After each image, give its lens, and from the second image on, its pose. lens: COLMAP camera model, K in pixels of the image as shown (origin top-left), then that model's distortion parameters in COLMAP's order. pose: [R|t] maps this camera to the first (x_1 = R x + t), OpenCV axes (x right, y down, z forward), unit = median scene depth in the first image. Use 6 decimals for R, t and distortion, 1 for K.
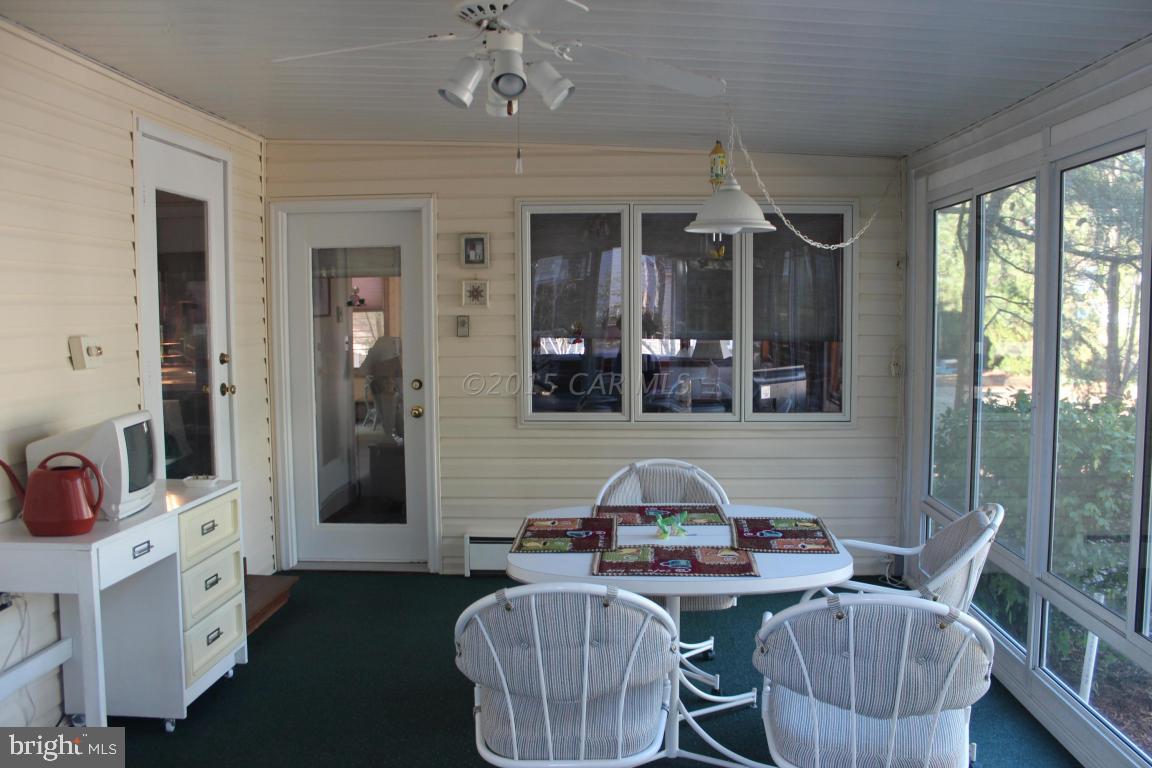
lens RADIAL K [[955.2, 0, 600.7], [0, 955.2, 384.3], [0, 0, 1]] dist [-0.147444, 0.119852]
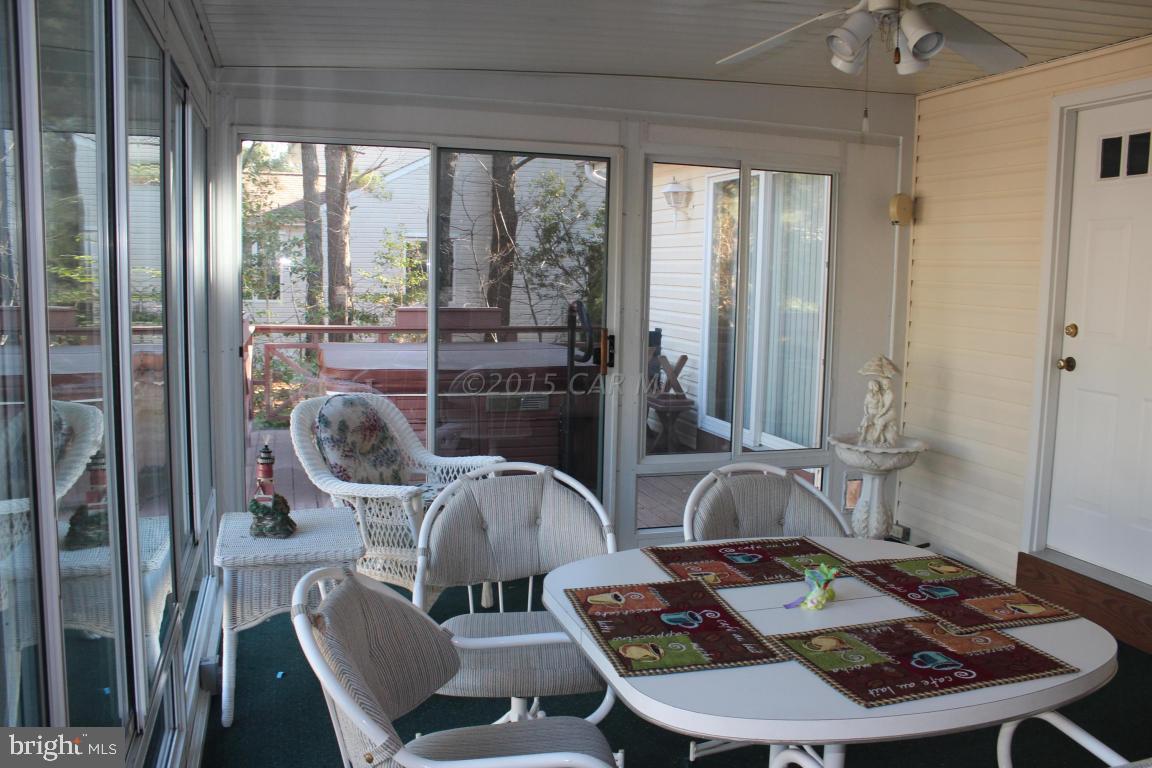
lens RADIAL K [[955.2, 0, 600.7], [0, 955.2, 384.3], [0, 0, 1]] dist [-0.147444, 0.119852]
pose [[-0.937592, 0.023352, -0.346951, 0.492719], [-0.046576, 0.980319, 0.191848, -0.120716], [0.344603, 0.196035, -0.918052, 1.706710]]
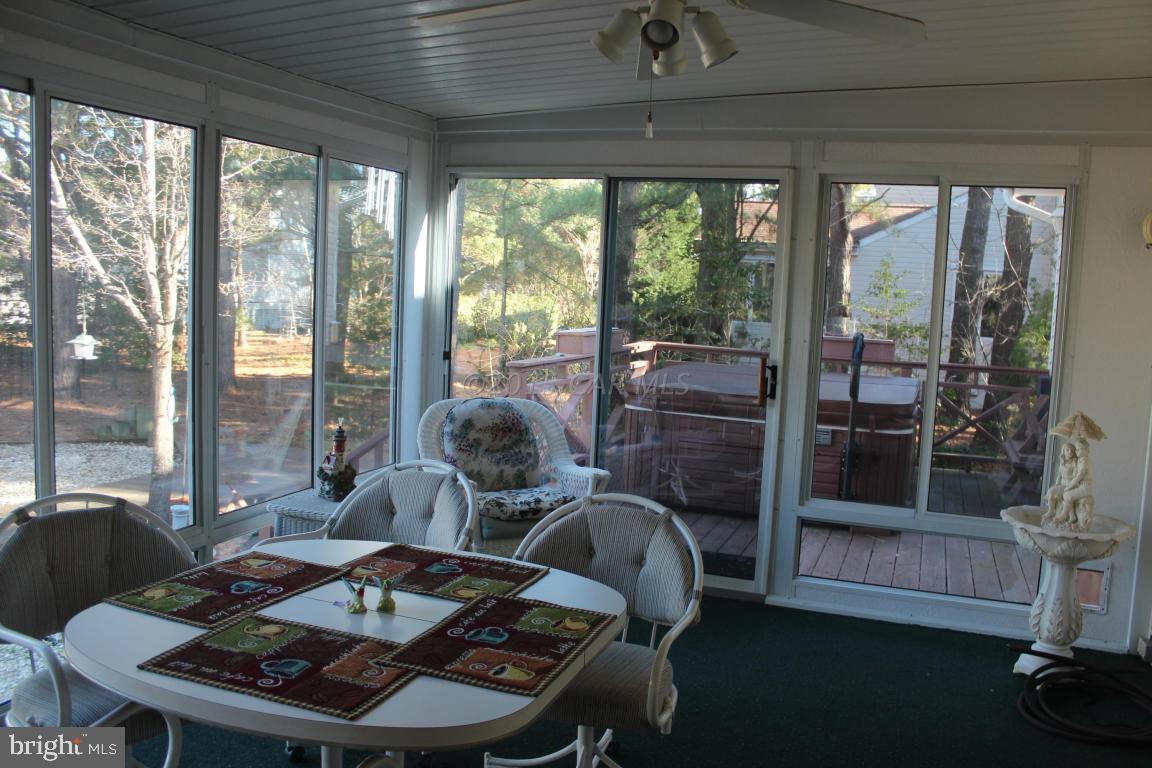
lens RADIAL K [[955.2, 0, 600.7], [0, 955.2, 384.3], [0, 0, 1]] dist [-0.147444, 0.119852]
pose [[-0.953389, -0.069399, 0.293654, -0.299932], [-0.015948, 0.983421, 0.180632, -0.136029], [-0.301321, 0.167529, -0.938690, 1.743405]]
